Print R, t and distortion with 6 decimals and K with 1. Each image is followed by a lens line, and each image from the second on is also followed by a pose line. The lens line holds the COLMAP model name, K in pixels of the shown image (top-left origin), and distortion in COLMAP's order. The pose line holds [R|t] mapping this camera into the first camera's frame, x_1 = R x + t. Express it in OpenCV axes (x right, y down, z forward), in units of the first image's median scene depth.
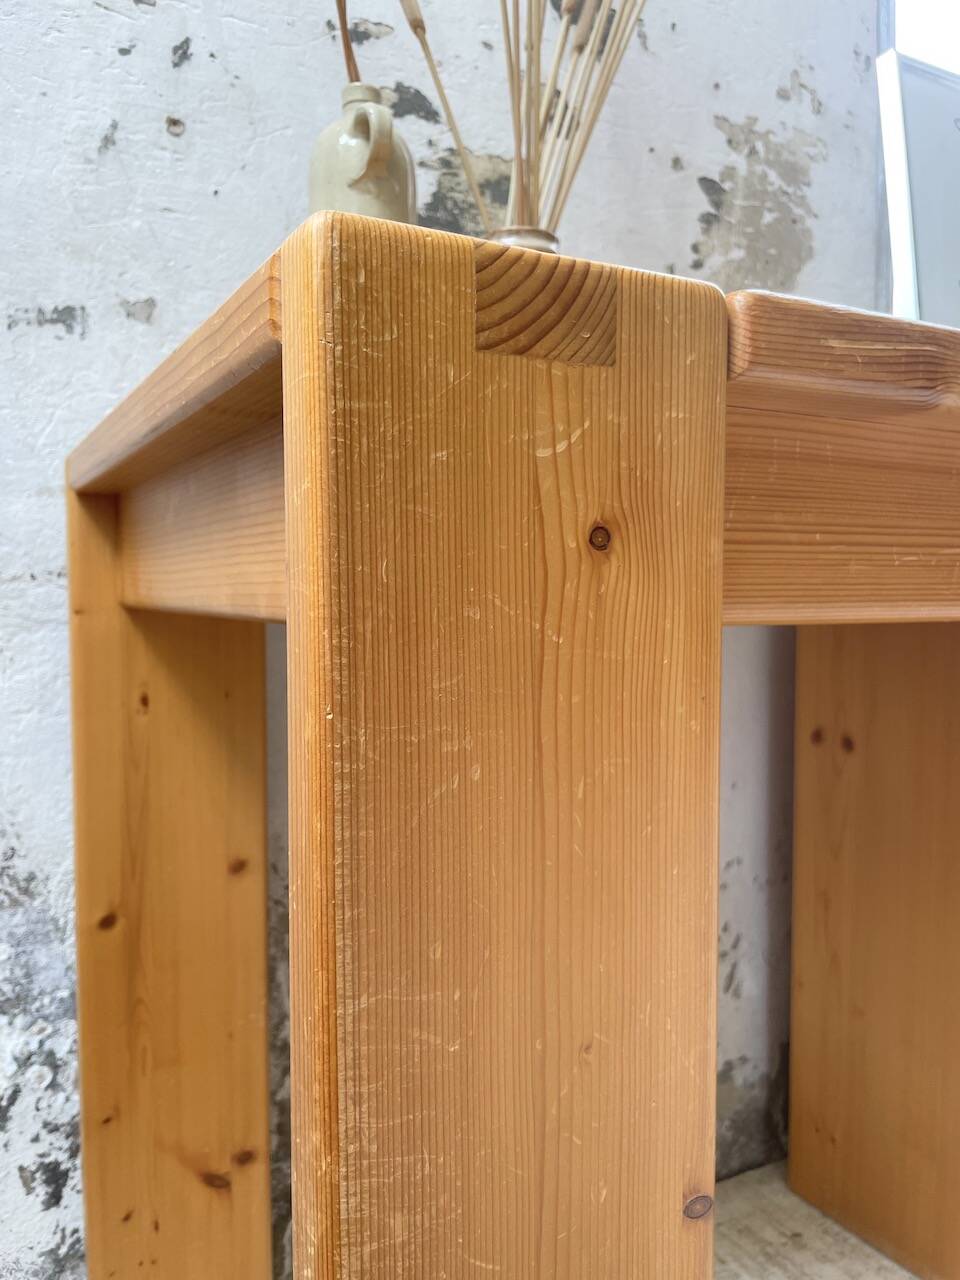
lens RADIAL K [[974.7, 0, 484.1], [0, 974.7, 645.6], [0, 0, 1]] dist [0.083076, -0.119604]
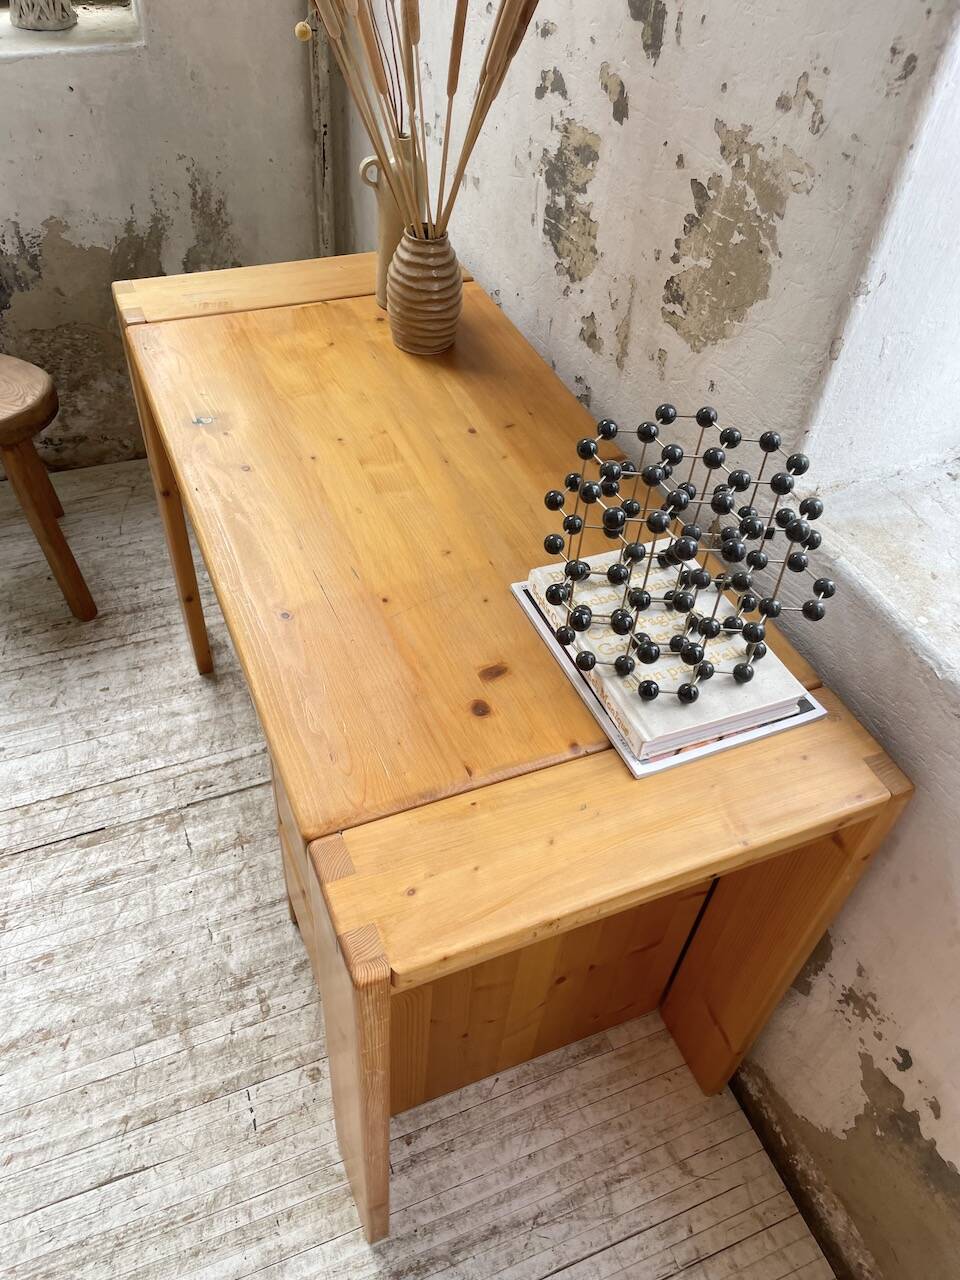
lens RADIAL K [[974.7, 0, 468.0], [0, 974.7, 645.1], [0, 0, 1]] dist [0.083076, -0.119604]
pose [[-0.105121, 0.706564, -0.699797, 1.303728], [-0.117302, 0.689974, 0.714266, -0.840463], [0.987517, 0.157172, 0.010351, 0.821737]]
